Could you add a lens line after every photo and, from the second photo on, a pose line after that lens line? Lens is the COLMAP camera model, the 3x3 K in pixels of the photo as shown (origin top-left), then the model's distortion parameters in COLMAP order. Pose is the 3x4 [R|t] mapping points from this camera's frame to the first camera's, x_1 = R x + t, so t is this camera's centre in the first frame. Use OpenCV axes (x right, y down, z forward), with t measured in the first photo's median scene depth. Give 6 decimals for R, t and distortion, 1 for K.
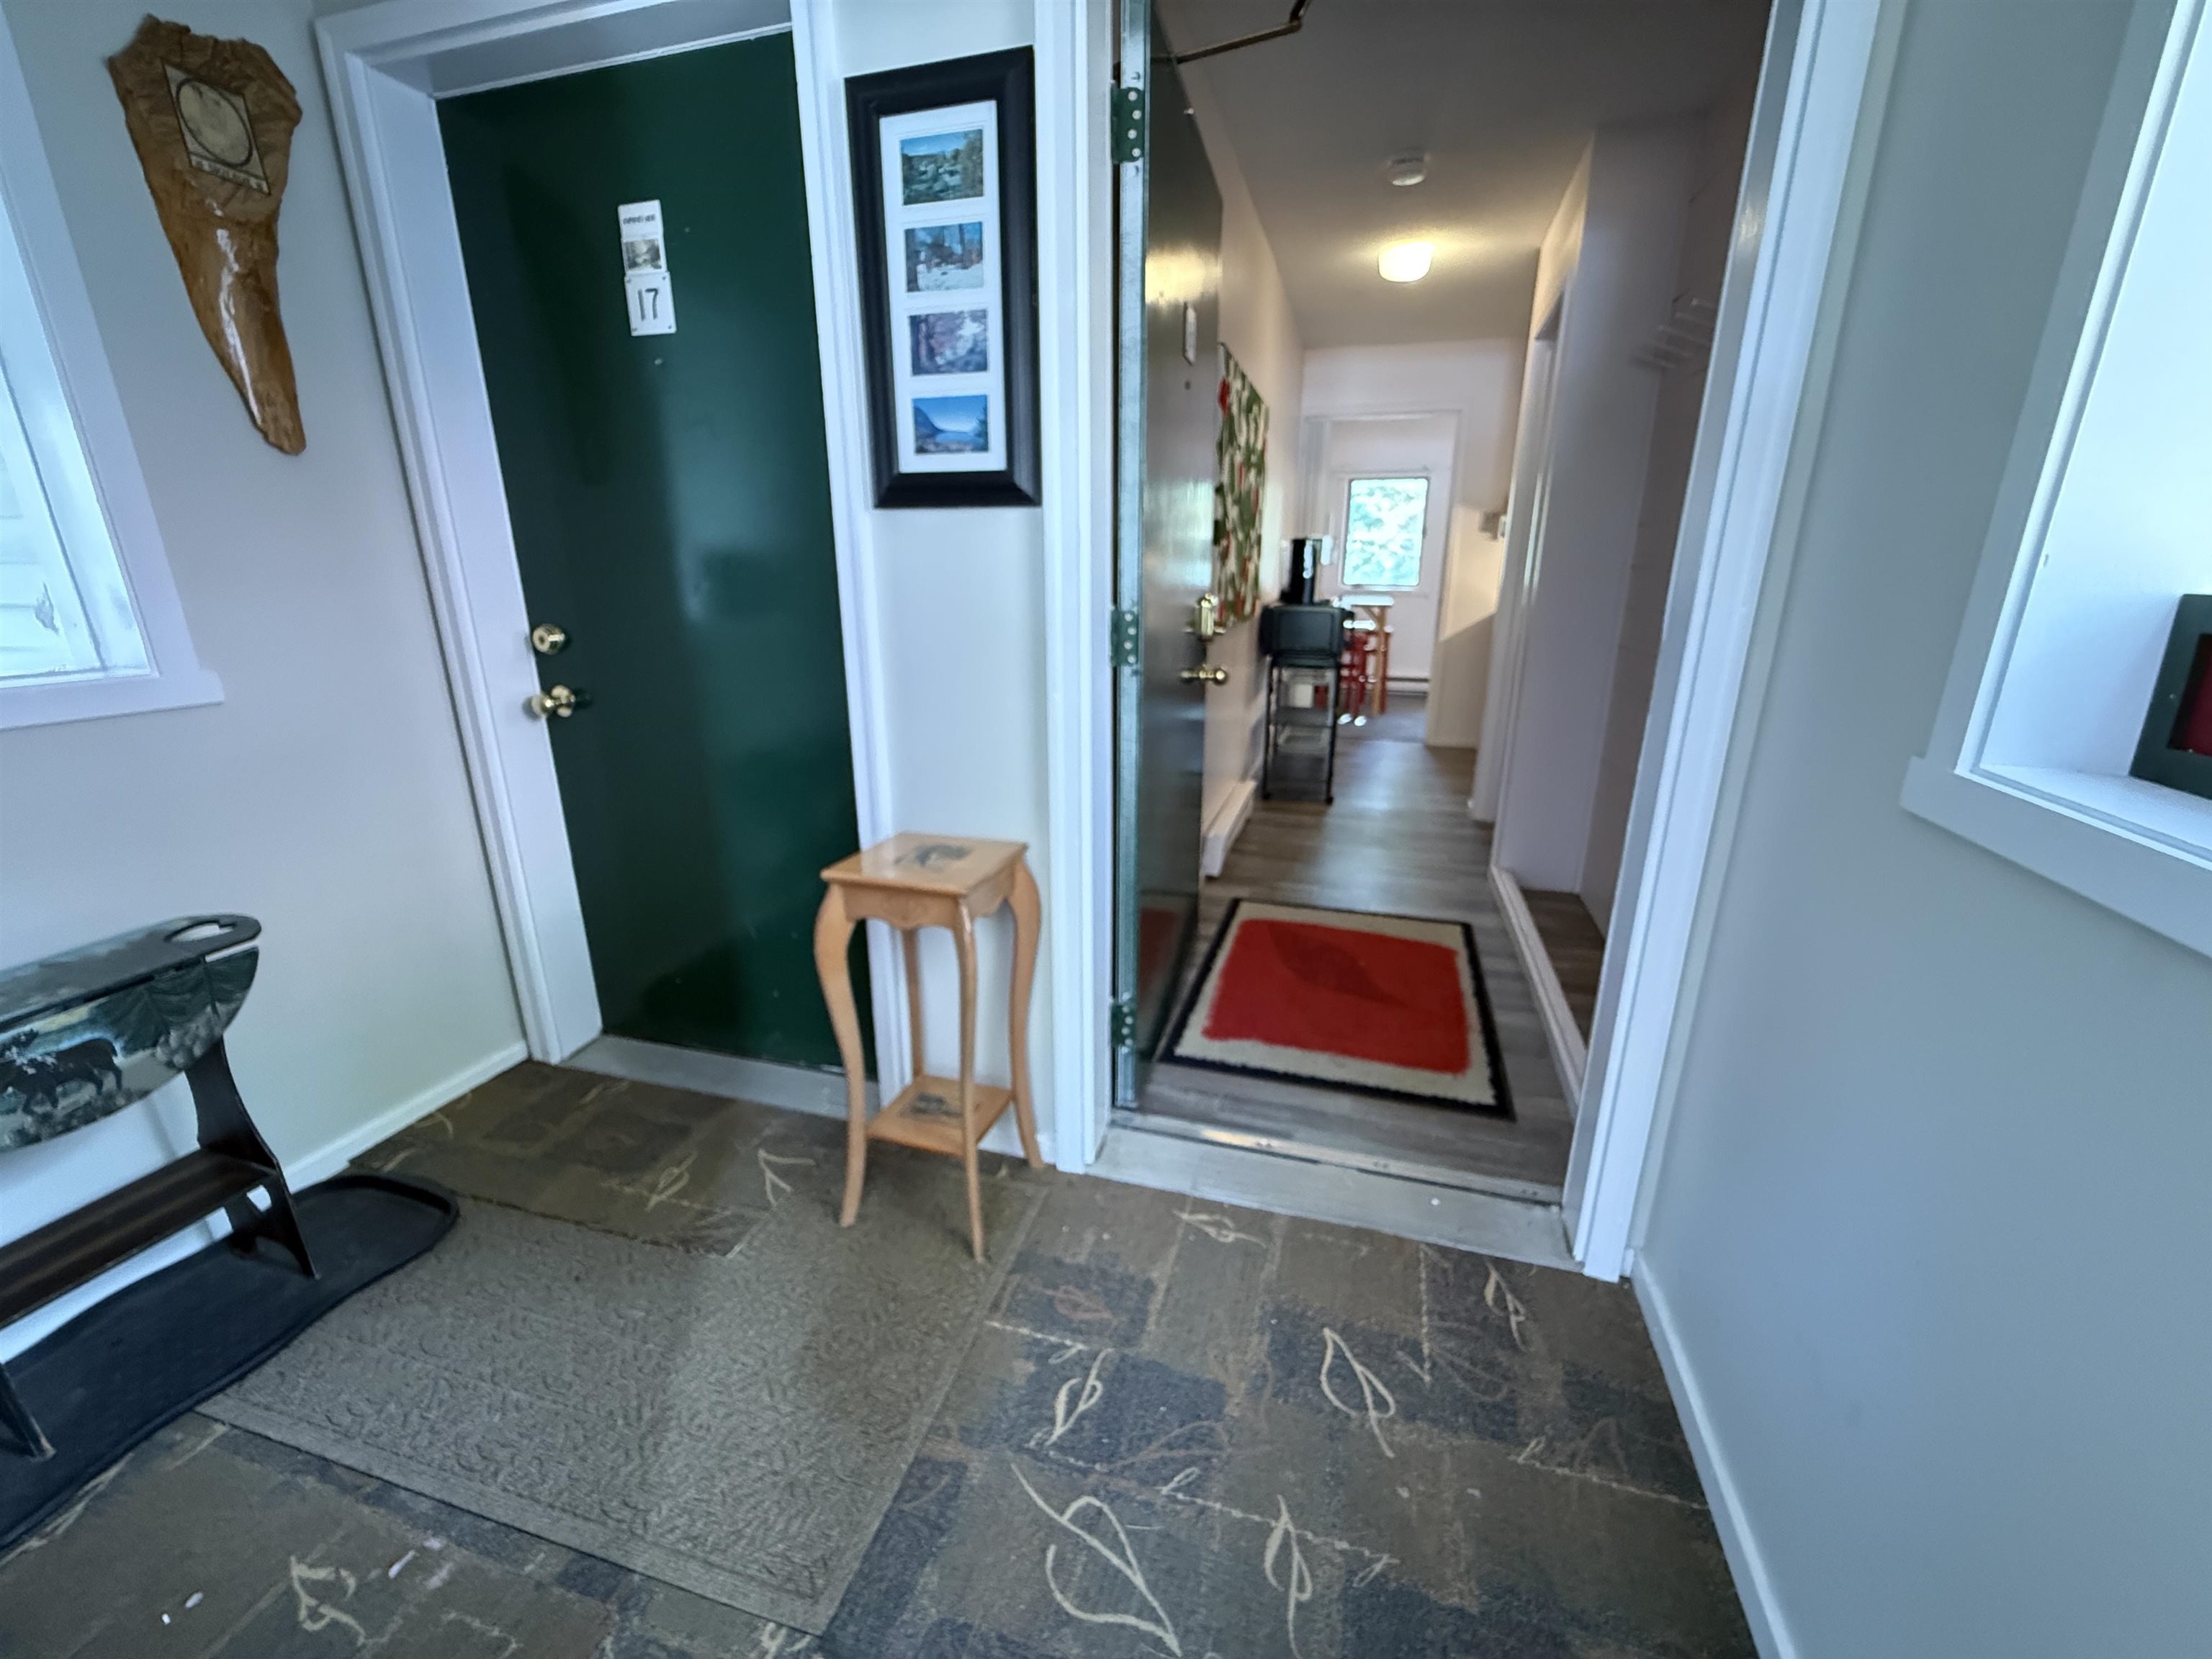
lens RADIAL K [[886.4, 0, 1106.0], [0, 886.4, 829.5], [0, 0, 1]] dist [-0.001134, 0.000221]
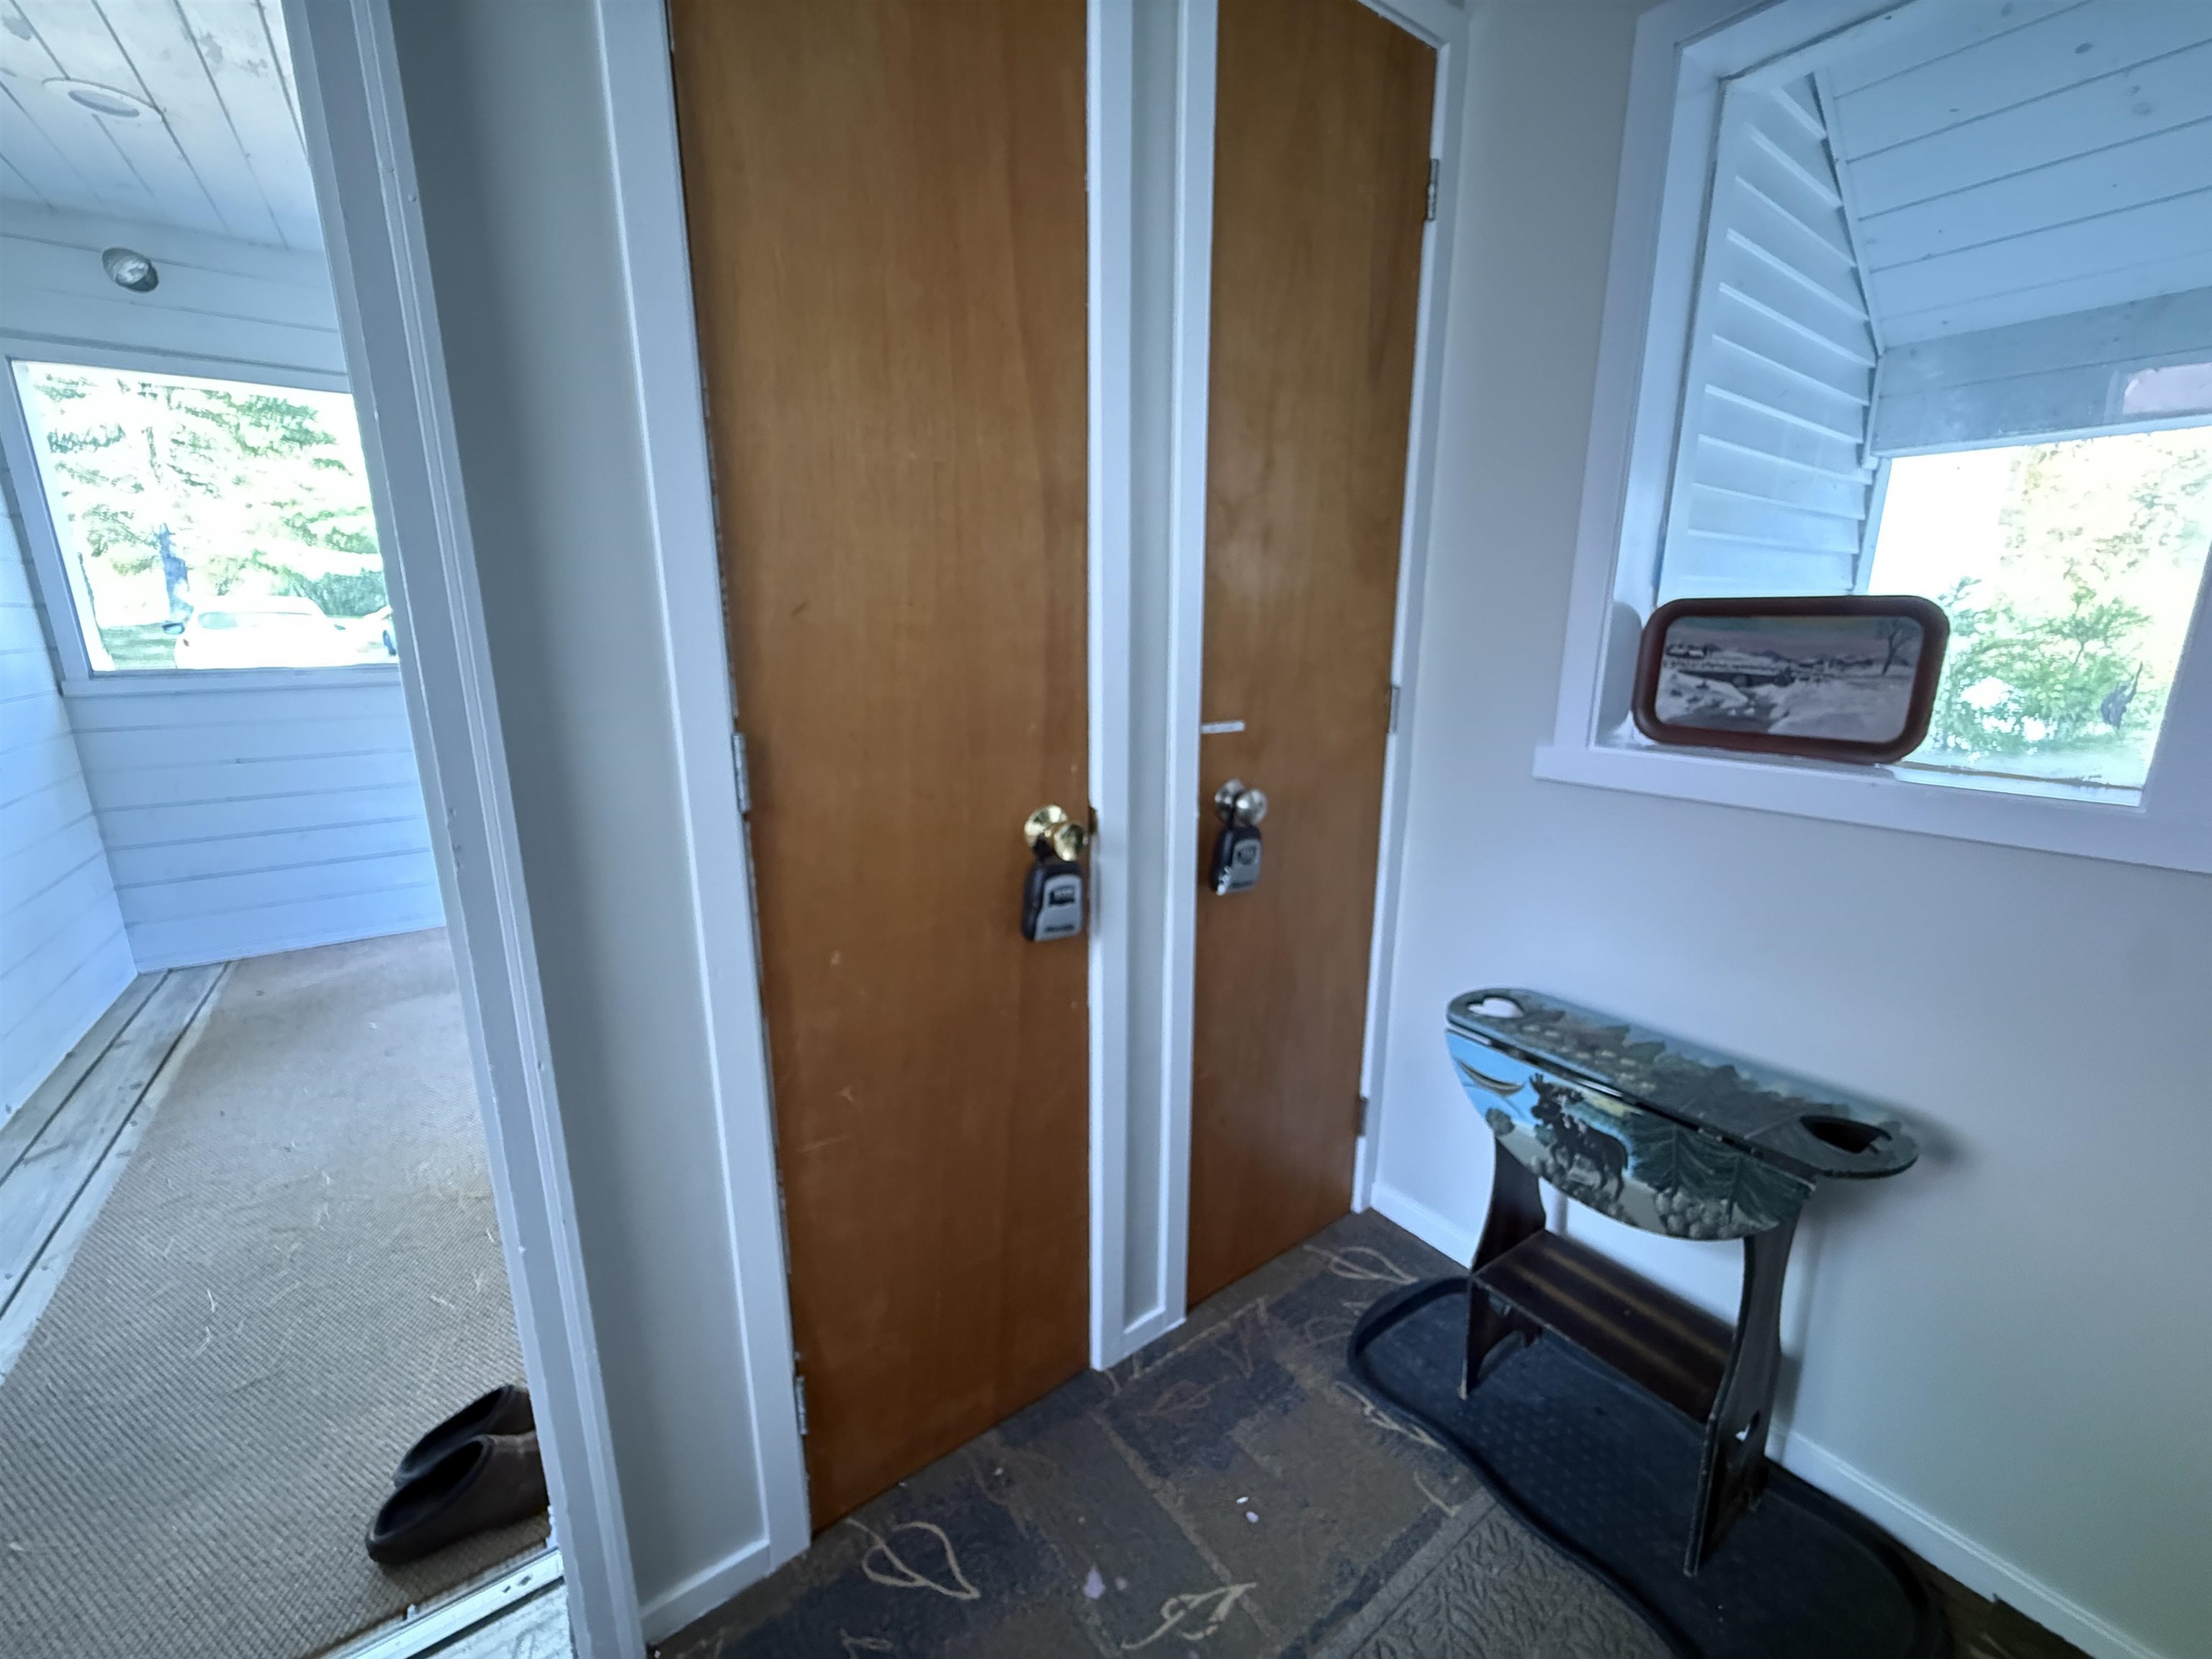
lens RADIAL K [[886.4, 0, 1106.0], [0, 886.4, 829.5], [0, 0, 1]] dist [-0.001134, 0.000221]
pose [[-0.608968, 0.182875, -0.771825, -0.163547], [-0.228887, 0.891151, 0.391740, -0.290764], [0.759453, 0.415218, -0.500825, 0.922158]]
